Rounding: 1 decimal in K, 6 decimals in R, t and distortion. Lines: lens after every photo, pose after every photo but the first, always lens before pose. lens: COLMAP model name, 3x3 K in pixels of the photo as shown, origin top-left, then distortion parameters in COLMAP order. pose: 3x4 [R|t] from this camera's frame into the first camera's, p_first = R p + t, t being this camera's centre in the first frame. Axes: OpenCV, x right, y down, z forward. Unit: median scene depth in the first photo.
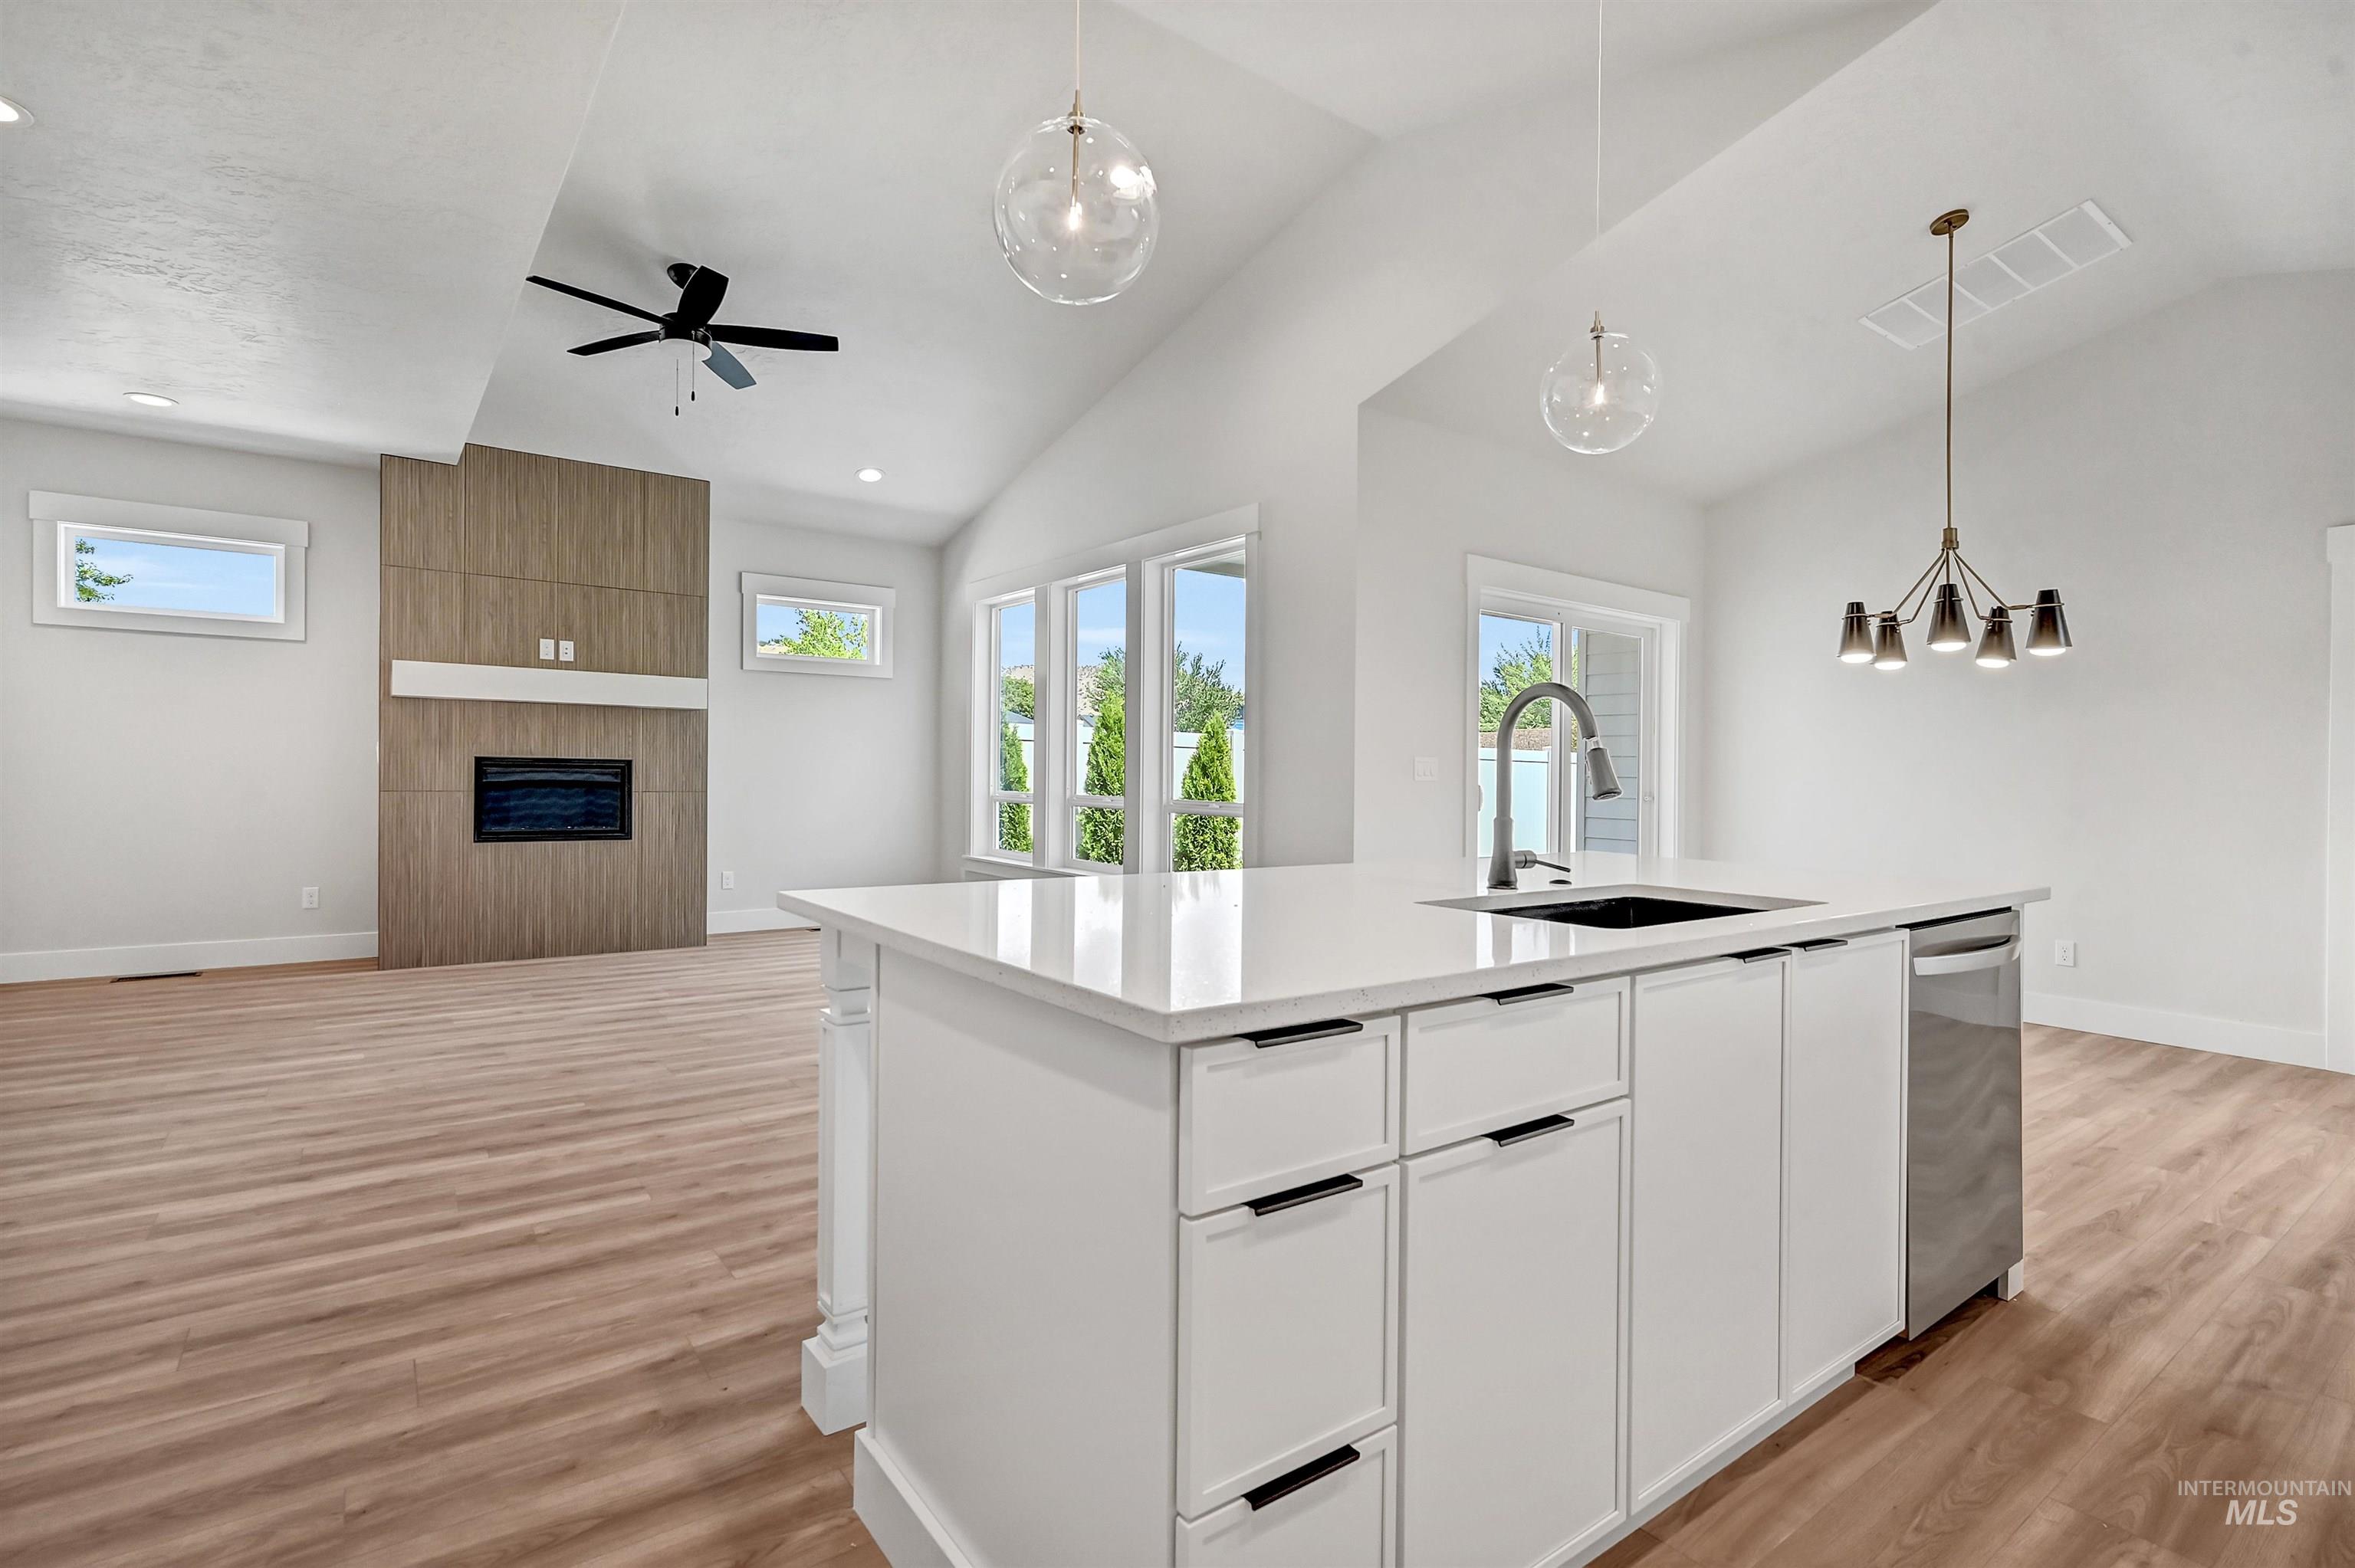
lens RADIAL K [[1120.1, 0, 1166.4], [0, 1120.1, 768.9], [0, 0, 1]] dist [-0.005275, 0.001931]
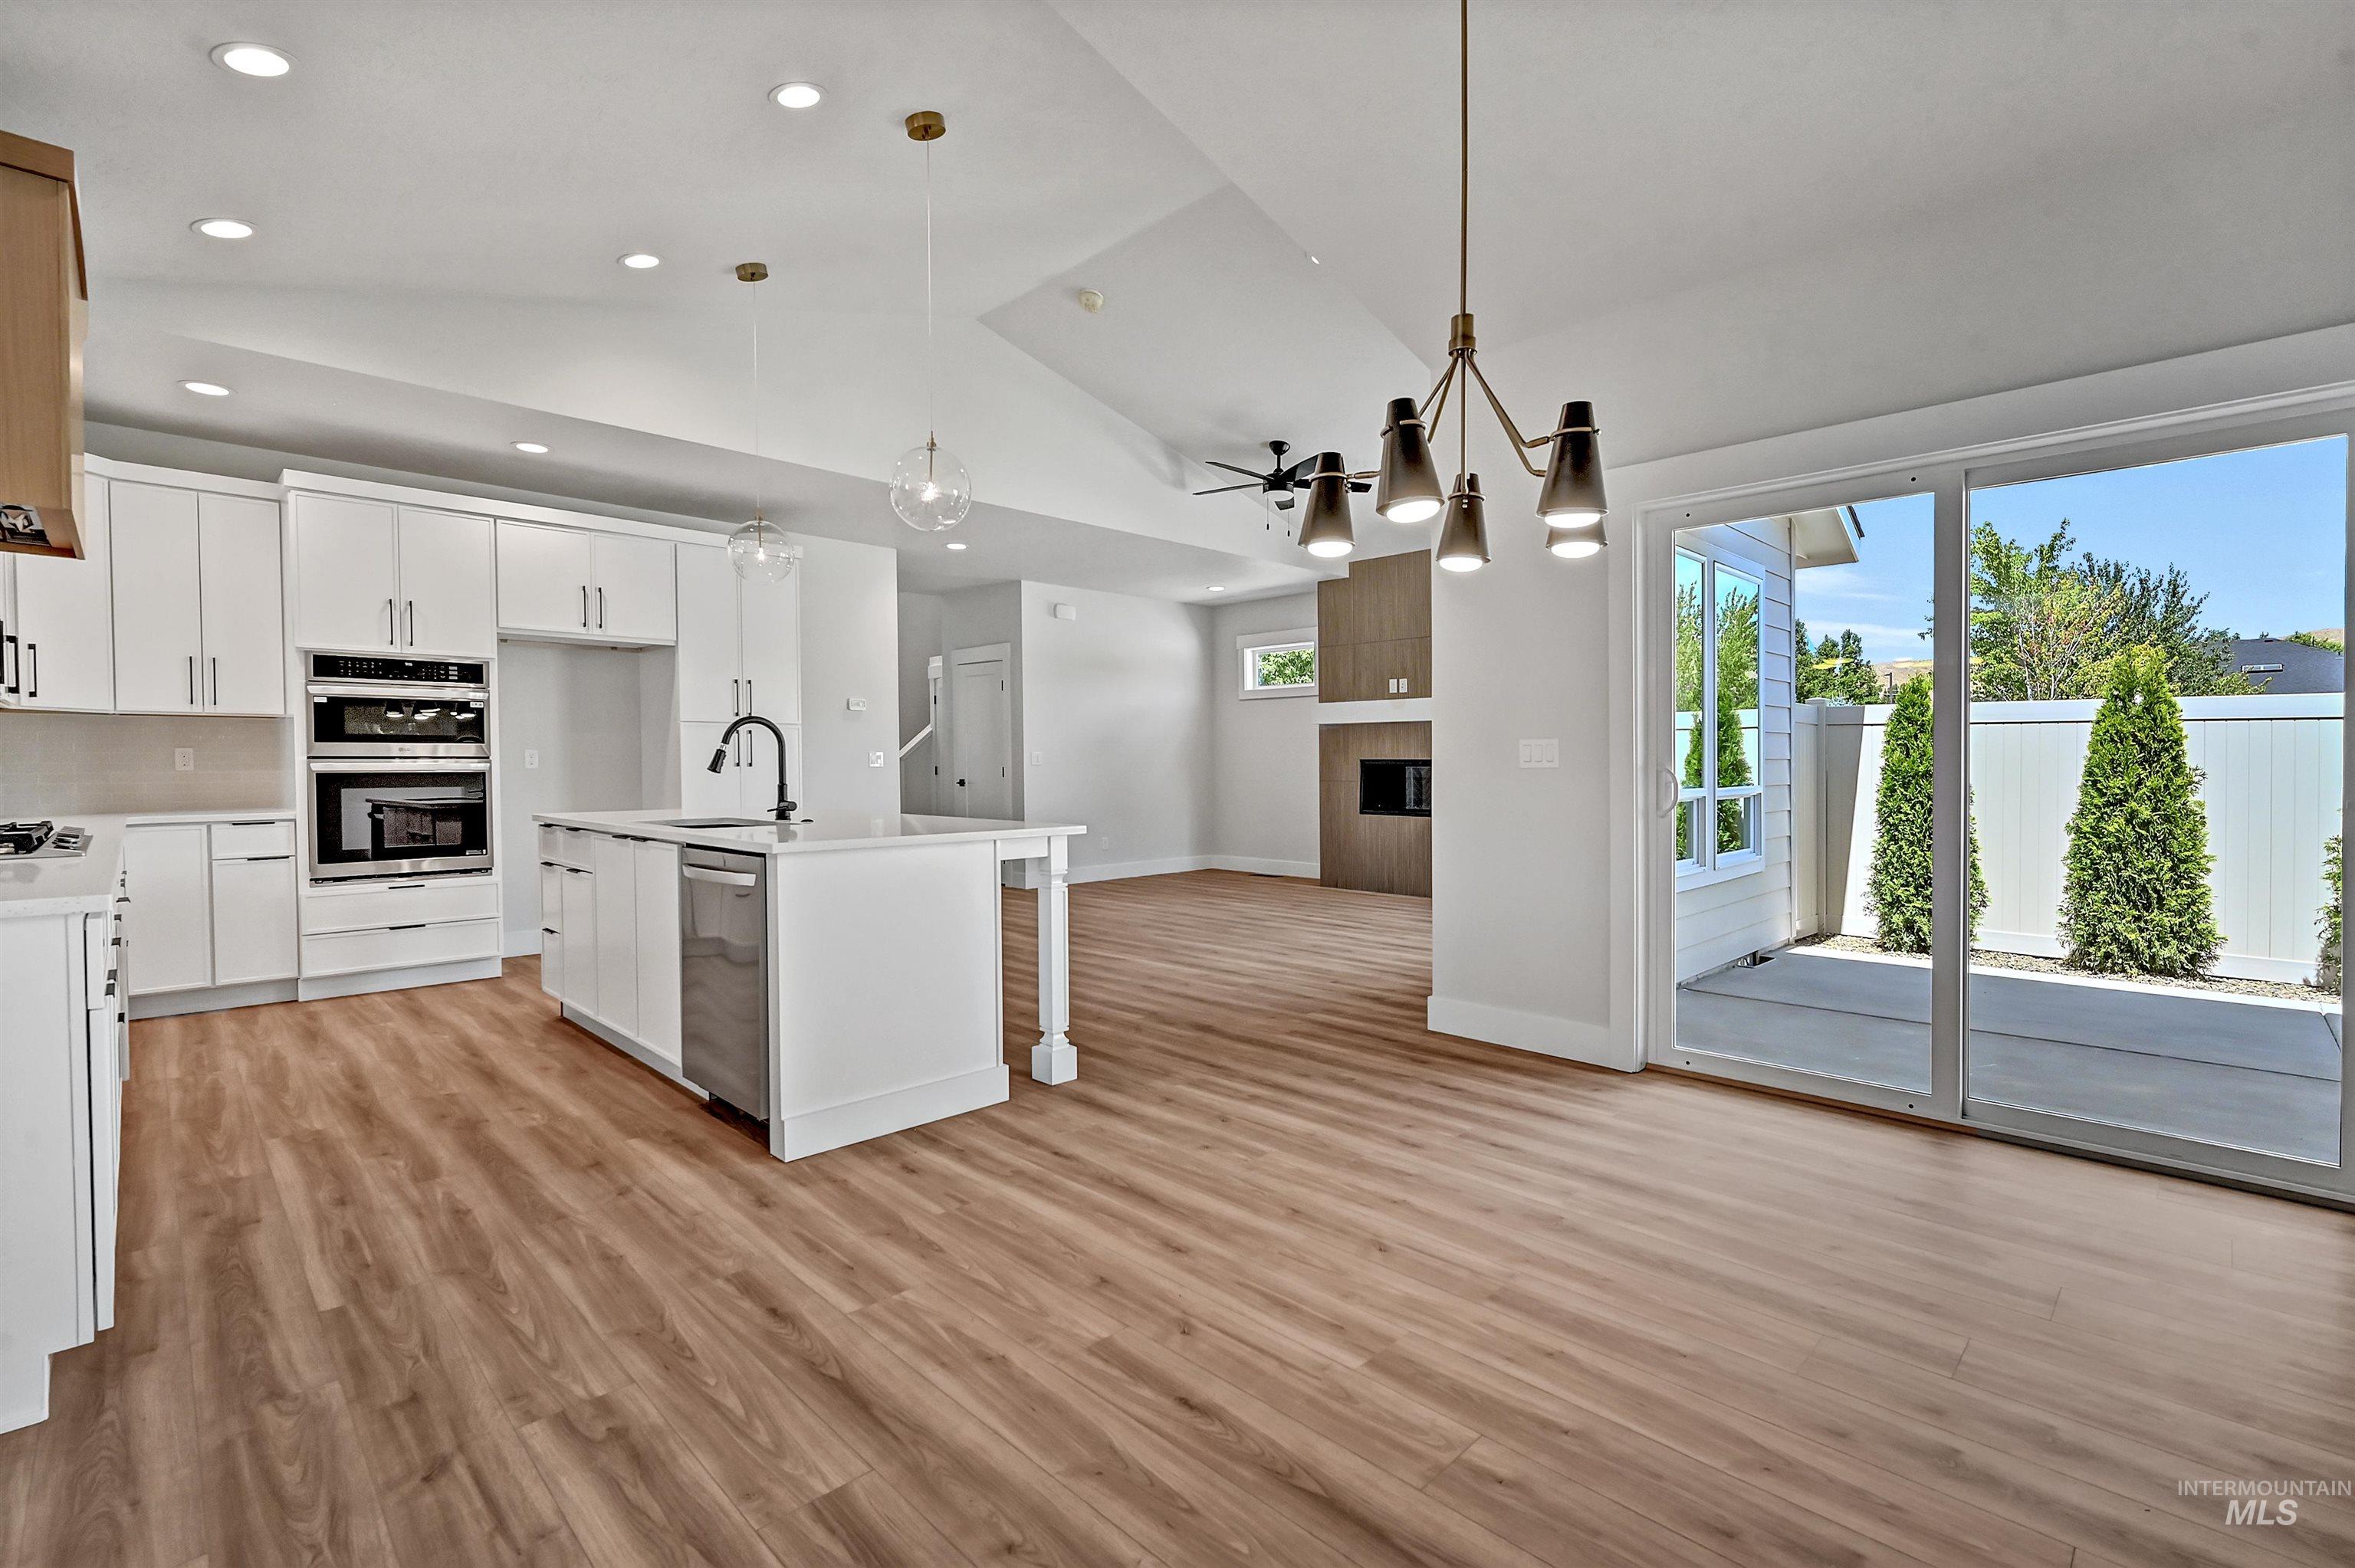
lens RADIAL K [[1042.1, 0, 1142.1], [0, 1042.1, 788.5], [0, 0, 1]] dist [0.003382, 0.001168]
pose [[0.131471, 0.009280, -0.991277, 0.799297], [0.005783, 0.999932, 0.010128, 0.013346], [0.991303, -0.007064, 0.131408, 0.501721]]
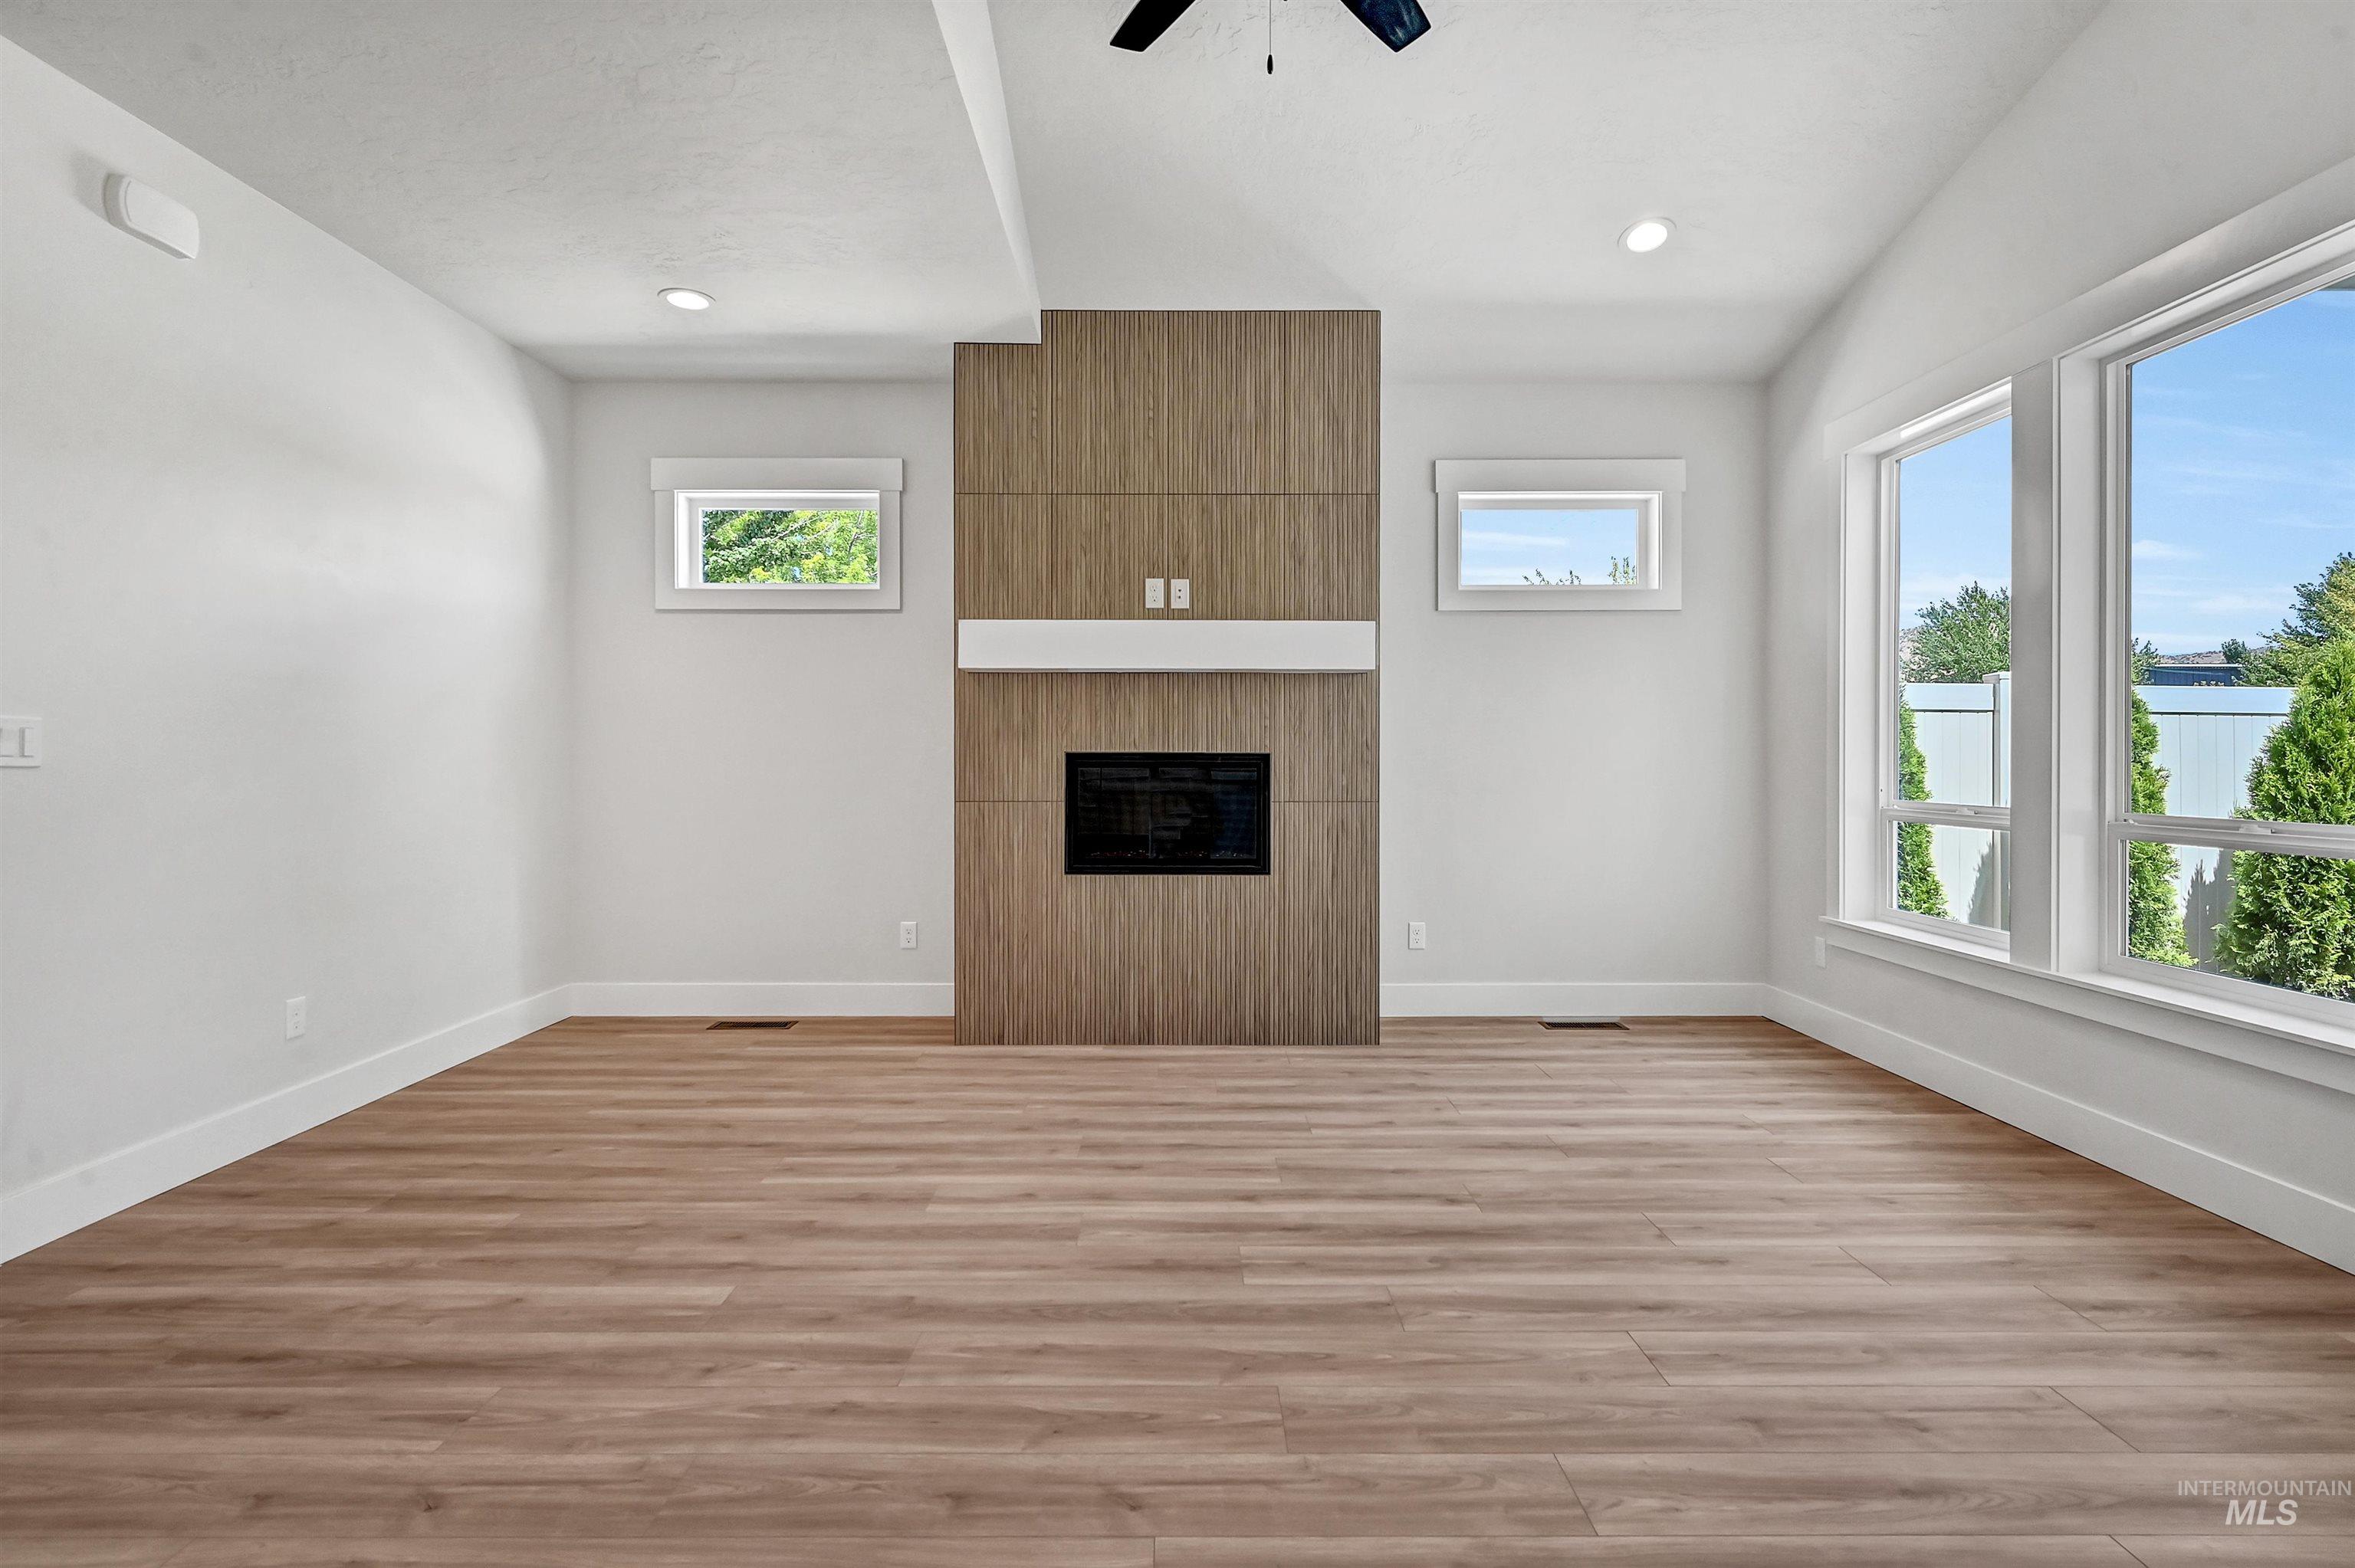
lens RADIAL K [[1120.1, 0, 1176.7], [0, 1120.1, 789.4], [0, 0, 1]] dist [-0.005275, 0.001931]
pose [[0.807773, 0.002073, -0.589490, -0.143622], [0.012851, 0.999694, 0.021126, -0.001461], [0.589353, -0.024640, 0.807500, 0.466584]]
